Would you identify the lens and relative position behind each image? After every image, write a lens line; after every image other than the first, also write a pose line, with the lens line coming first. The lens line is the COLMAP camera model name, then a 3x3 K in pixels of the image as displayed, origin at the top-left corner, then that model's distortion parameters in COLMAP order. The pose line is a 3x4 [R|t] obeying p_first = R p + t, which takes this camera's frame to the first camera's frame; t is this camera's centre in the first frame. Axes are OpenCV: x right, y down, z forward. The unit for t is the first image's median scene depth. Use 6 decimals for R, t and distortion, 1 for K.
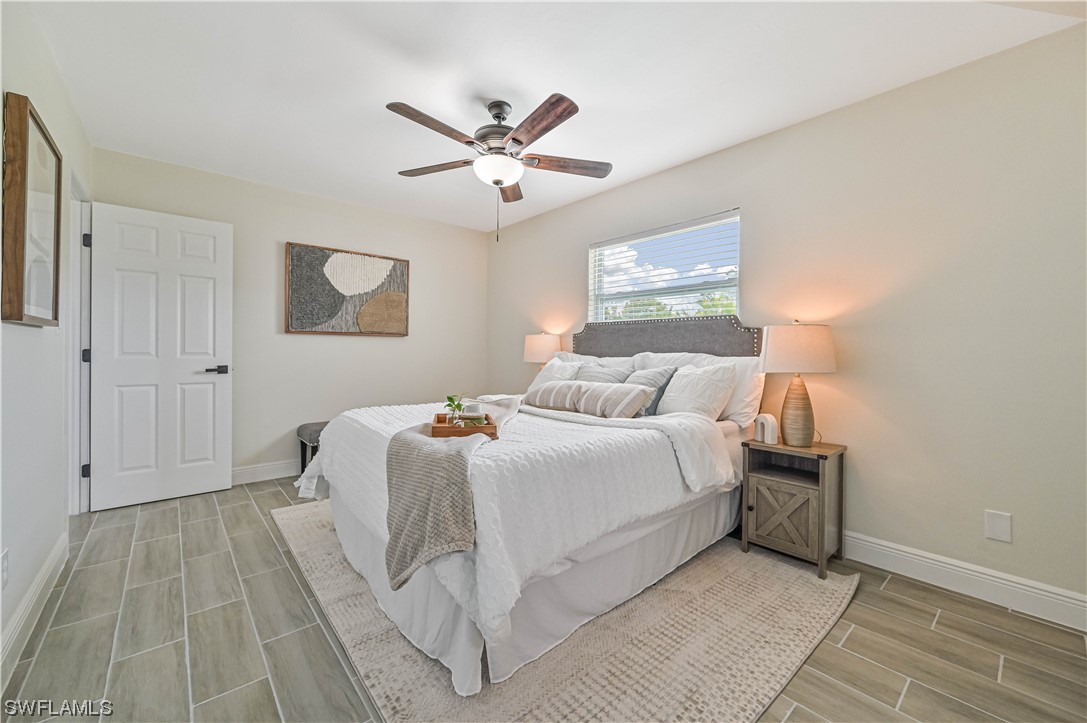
lens RADIAL K [[437.8, 0, 537.5], [0, 437.8, 347.4], [0, 0, 1]] dist [-0.000089, -0.000381]
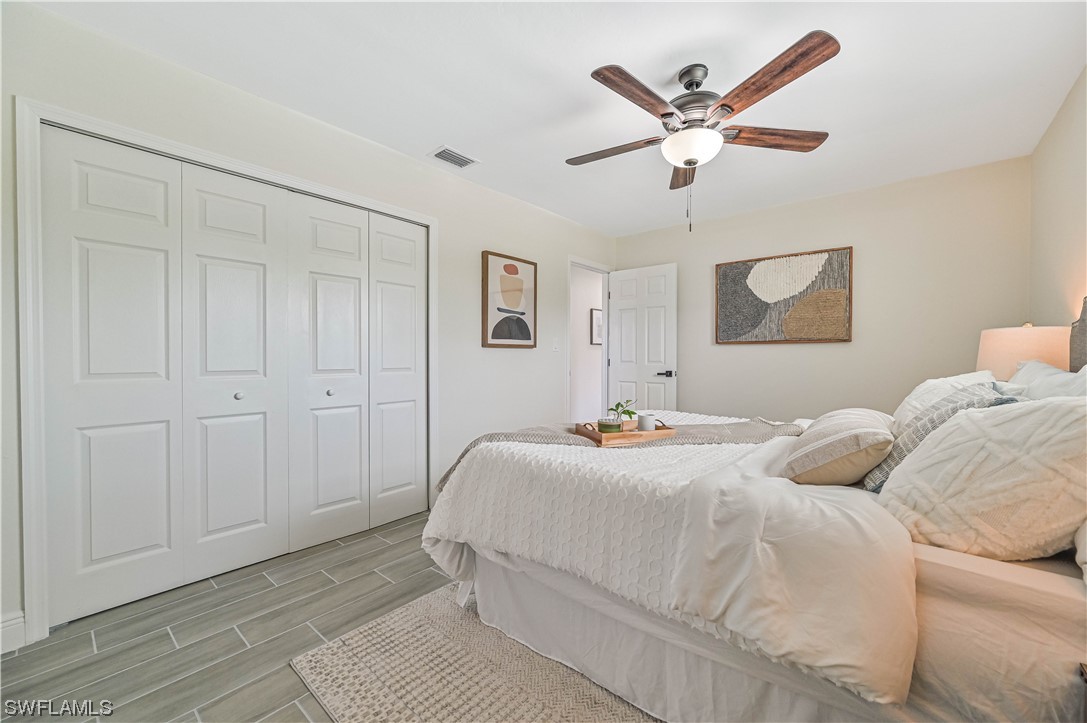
lens RADIAL K [[427.6, 0, 547.5], [0, 427.6, 358.4], [0, 0, 1]] dist [-0.000993, -0.000217]
pose [[0.160243, -0.004128, -0.987069, 0.497191], [0.005568, 0.999979, -0.003278, 0.005774], [0.987062, -0.004971, 0.160262, 0.425374]]
